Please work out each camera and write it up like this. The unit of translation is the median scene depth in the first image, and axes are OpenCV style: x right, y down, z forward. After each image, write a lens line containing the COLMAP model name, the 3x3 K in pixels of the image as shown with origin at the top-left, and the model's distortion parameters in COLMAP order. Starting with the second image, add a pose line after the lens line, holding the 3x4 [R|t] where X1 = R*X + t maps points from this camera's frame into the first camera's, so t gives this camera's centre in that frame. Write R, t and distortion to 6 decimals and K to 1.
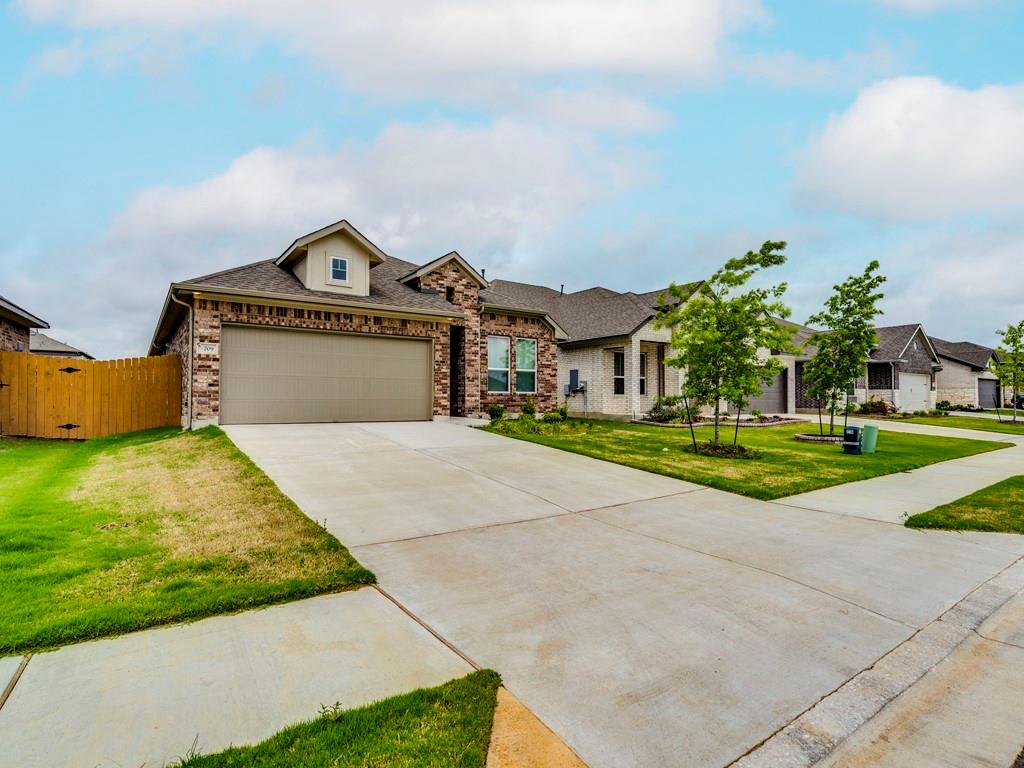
lens RADIAL K [[557.6, 0, 534.8], [0, 557.6, 392.6], [0, 0, 1]] dist [-0.005319, 0.000628]
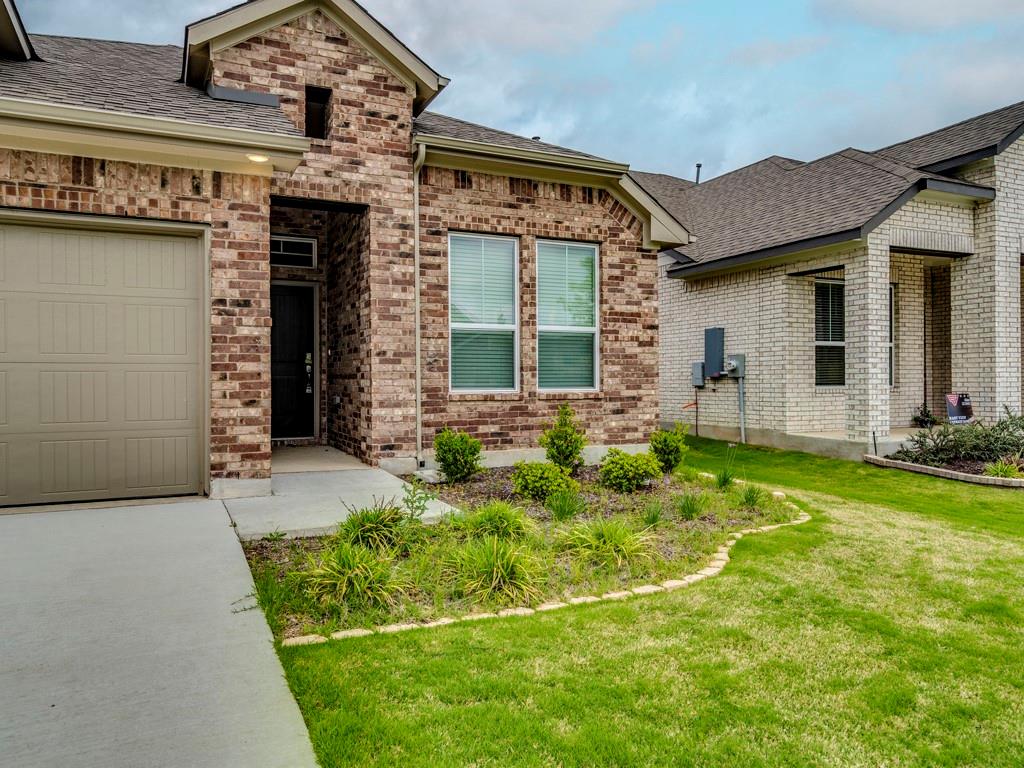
lens RADIAL K [[739.2, 0, 527.8], [0, 739.2, 384.1], [0, 0, 1]] dist [0.007021, 0.000752]
pose [[0.978568, -0.004906, -0.205864, 0.061790], [0.009446, 0.999733, 0.021077, -0.015381], [0.205705, -0.022570, 0.978354, 0.547201]]
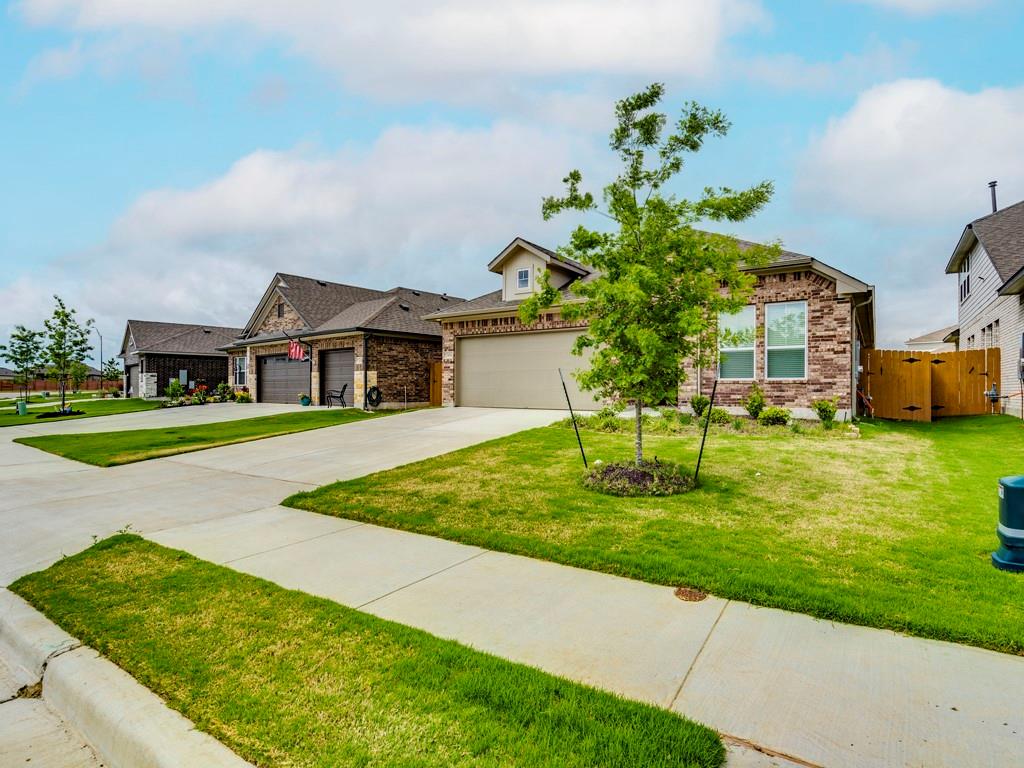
lens RADIAL K [[558.0, 0, 497.3], [0, 558.0, 386.6], [0, 0, 1]] dist [-0.003561, 0.001041]
pose [[0.276050, -0.004785, -0.961131, 0.595147], [0.014047, 0.999901, -0.000944, 0.005530], [0.961041, -0.013240, 0.276090, 0.476589]]
